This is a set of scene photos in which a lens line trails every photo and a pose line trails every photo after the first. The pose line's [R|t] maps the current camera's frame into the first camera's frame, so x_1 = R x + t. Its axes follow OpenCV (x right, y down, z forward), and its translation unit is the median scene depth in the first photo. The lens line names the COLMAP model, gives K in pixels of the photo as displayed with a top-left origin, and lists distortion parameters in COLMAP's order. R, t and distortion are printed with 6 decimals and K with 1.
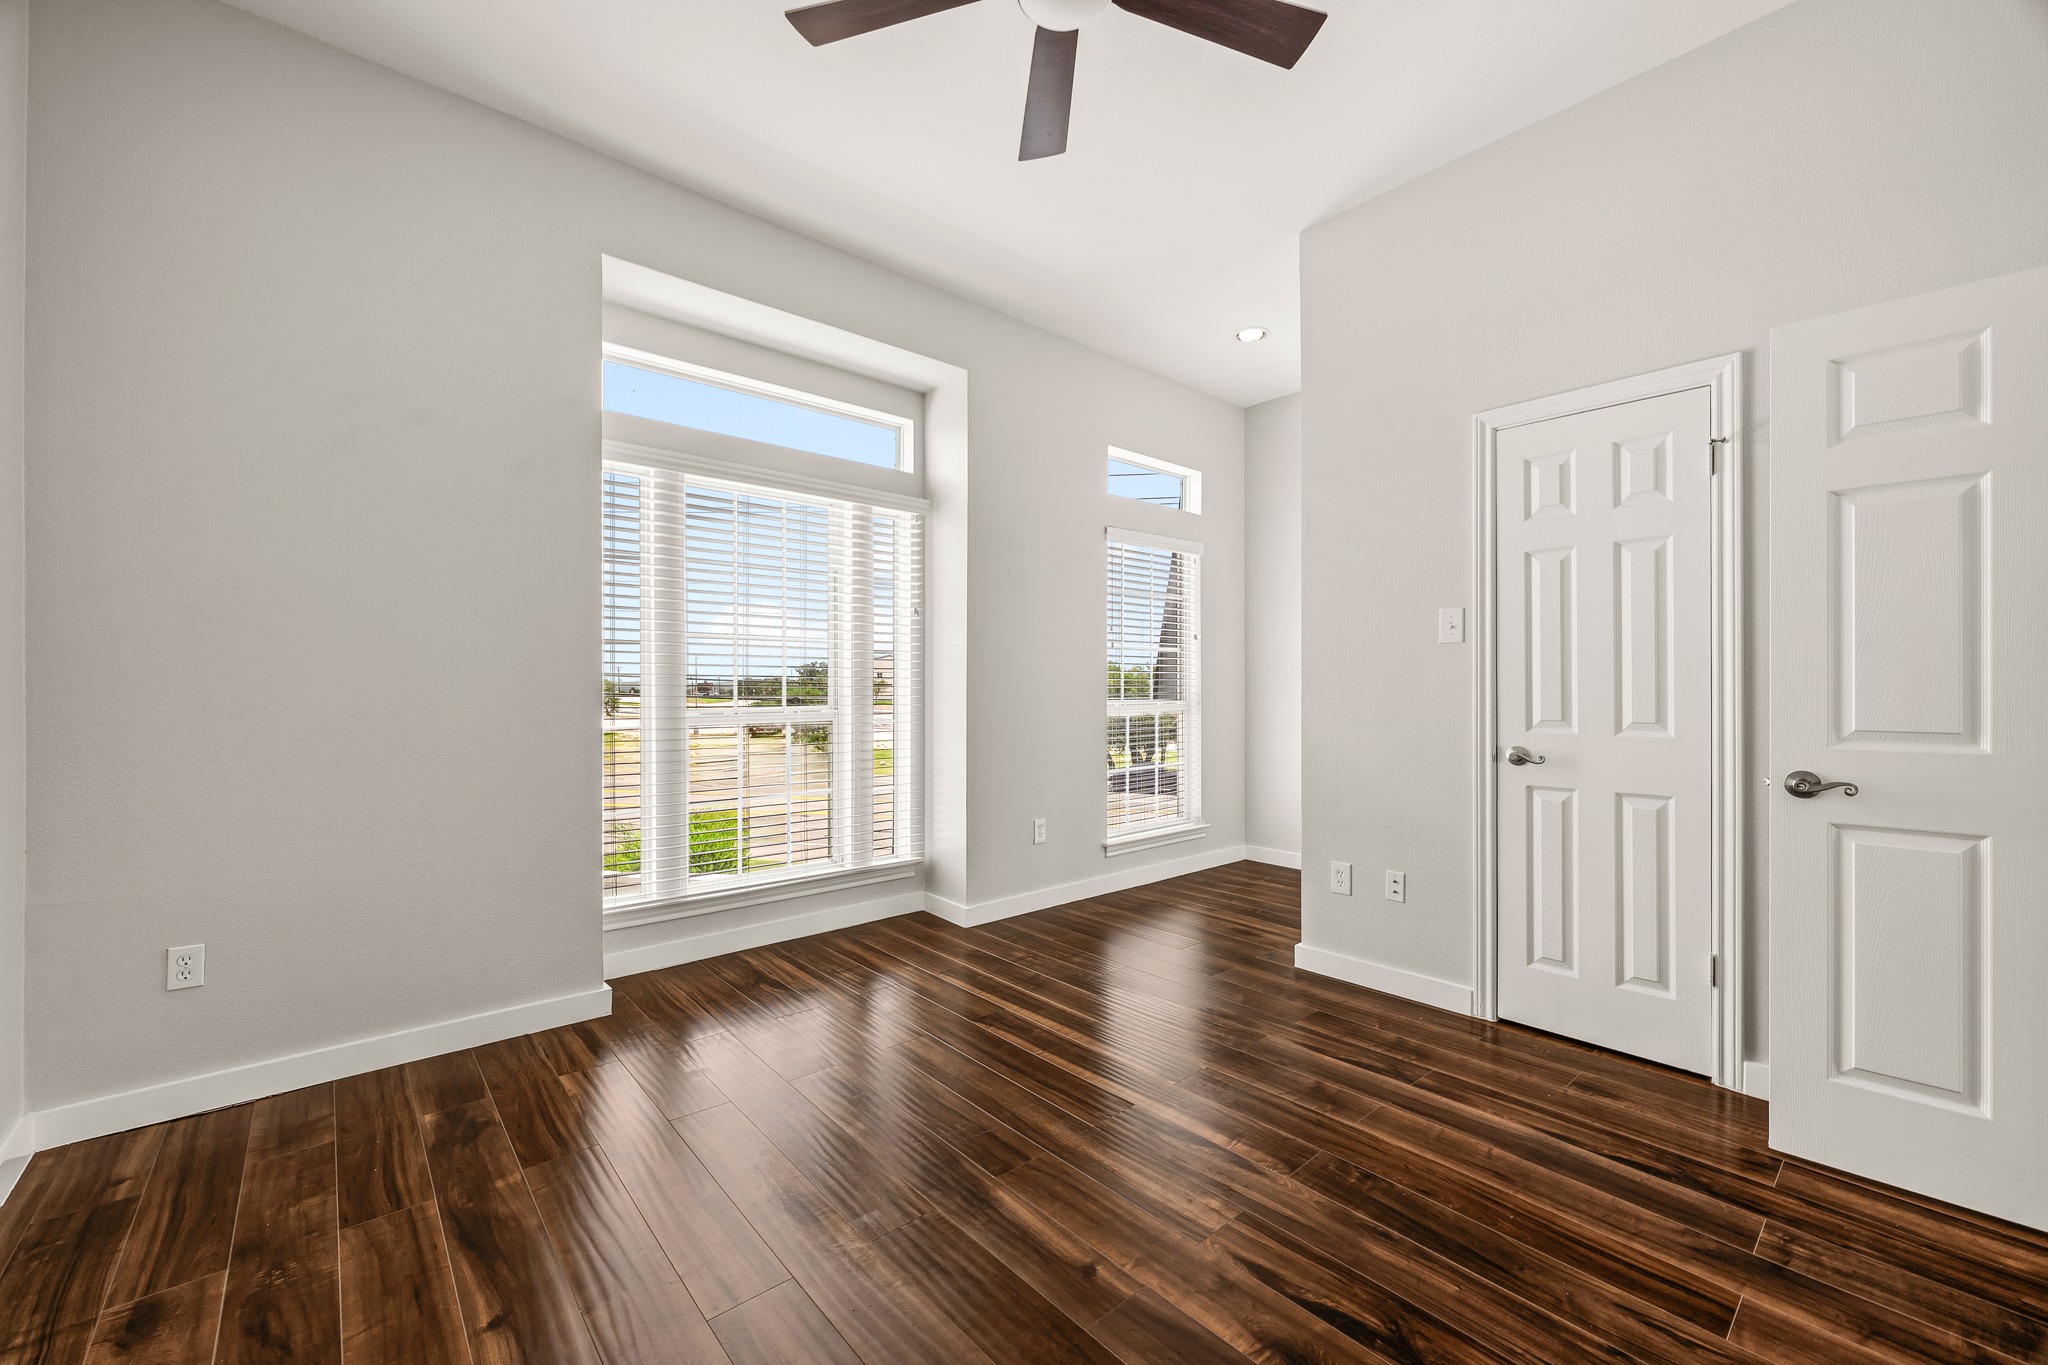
lens RADIAL K [[808.8, 0, 1018.3], [0, 808.8, 684.4], [0, 0, 1]] dist [0.000549, 0.000191]
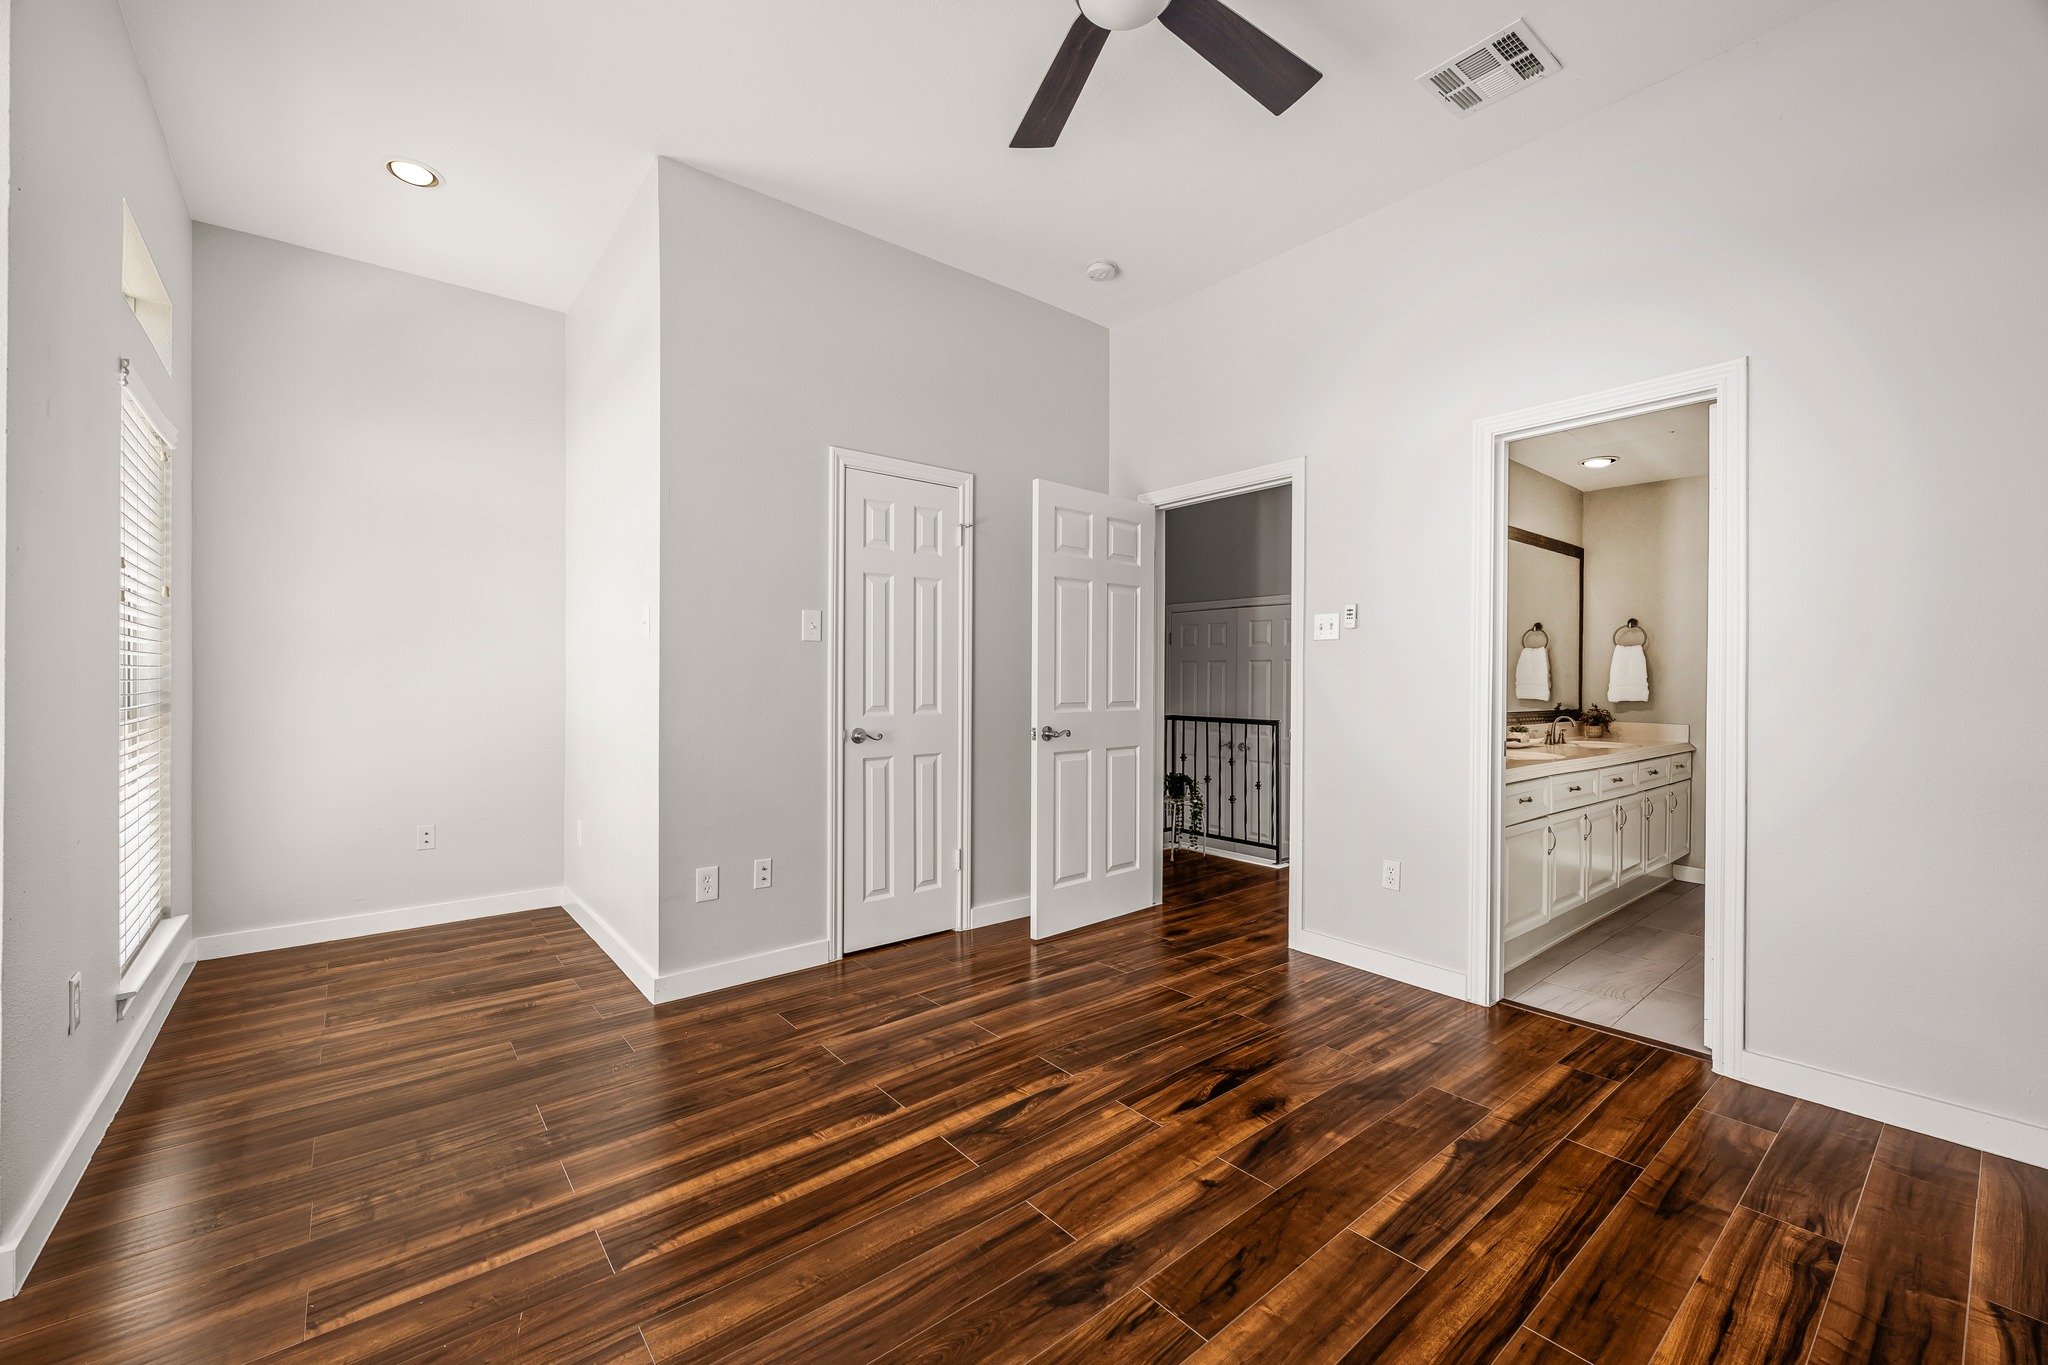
lens RADIAL K [[824.3, 0, 1018.9], [0, 824.3, 678.9], [0, 0, 1]] dist [0.000734, 0.000205]
pose [[0.032811, -0.003138, 0.999457, -0.757072], [-0.003812, 0.999987, 0.003264, -0.004629], [-0.999454, -0.003917, 0.032799, 0.844564]]
